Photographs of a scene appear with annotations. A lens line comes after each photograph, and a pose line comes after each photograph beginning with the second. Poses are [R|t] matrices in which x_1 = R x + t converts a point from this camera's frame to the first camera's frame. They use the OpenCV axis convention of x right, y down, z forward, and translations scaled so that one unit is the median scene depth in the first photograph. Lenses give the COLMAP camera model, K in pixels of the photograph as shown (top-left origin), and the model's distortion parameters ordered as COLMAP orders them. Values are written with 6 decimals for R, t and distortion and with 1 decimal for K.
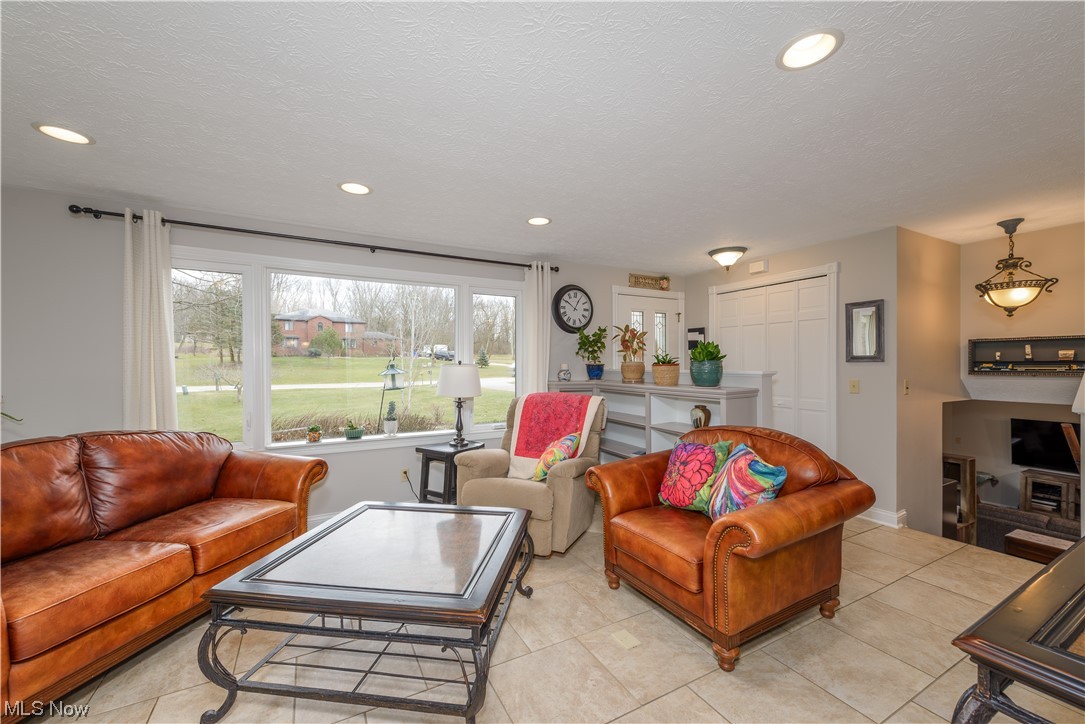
lens RADIAL K [[424.9, 0, 534.7], [0, 424.9, 364.4], [0, 0, 1]] dist [-0.000981, -0.000262]
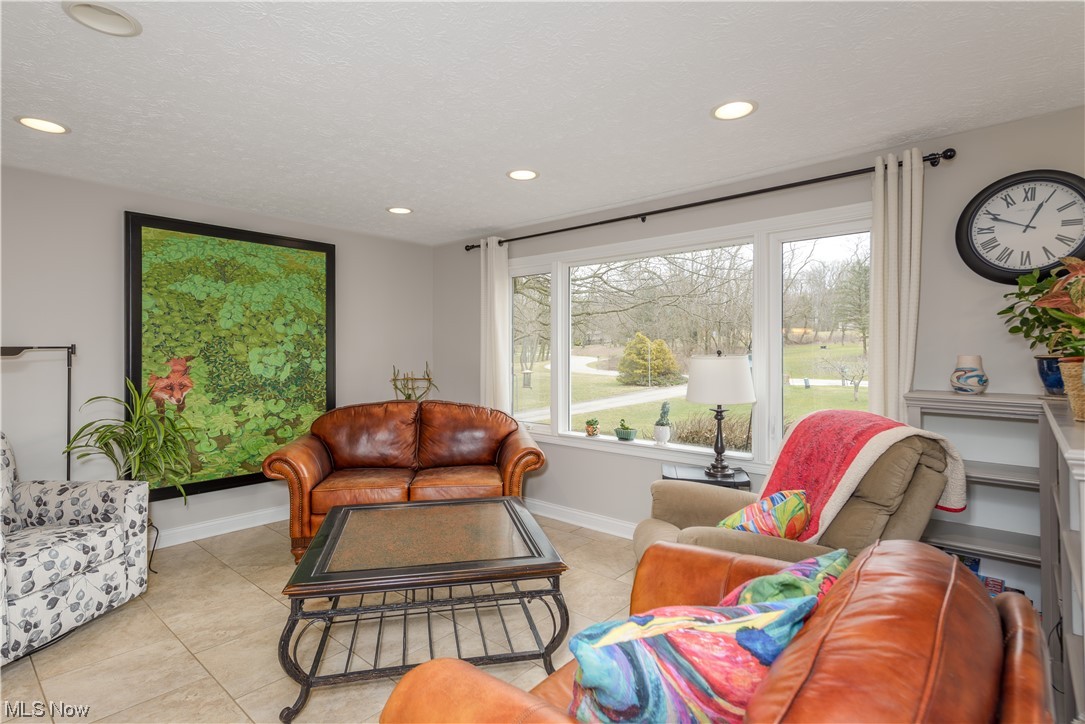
lens RADIAL K [[526.0, 0, 534.3], [0, 526.0, 357.2], [0, 0, 1]] dist [0.019183, 0.000497]
pose [[0.359019, 0.006074, -0.933310, 0.432826], [-0.002872, 0.999981, 0.005404, -0.001509], [0.933326, 0.000740, 0.359030, 0.356544]]
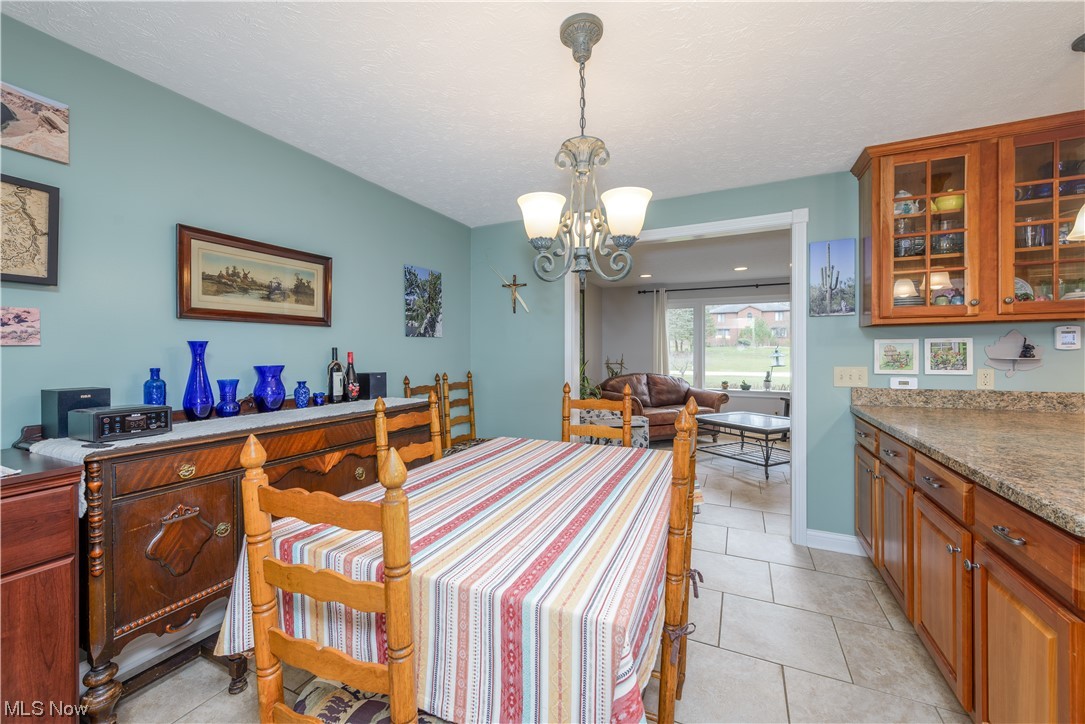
lens RADIAL K [[424.9, 0, 543.3], [0, 424.9, 350.5], [0, 0, 1]] dist [-0.000981, -0.000262]
pose [[0.605225, 0.001944, -0.796052, 0.429818], [-0.008558, 0.999955, -0.004065, 0.014815], [0.796008, 0.009272, 0.605215, -0.691691]]
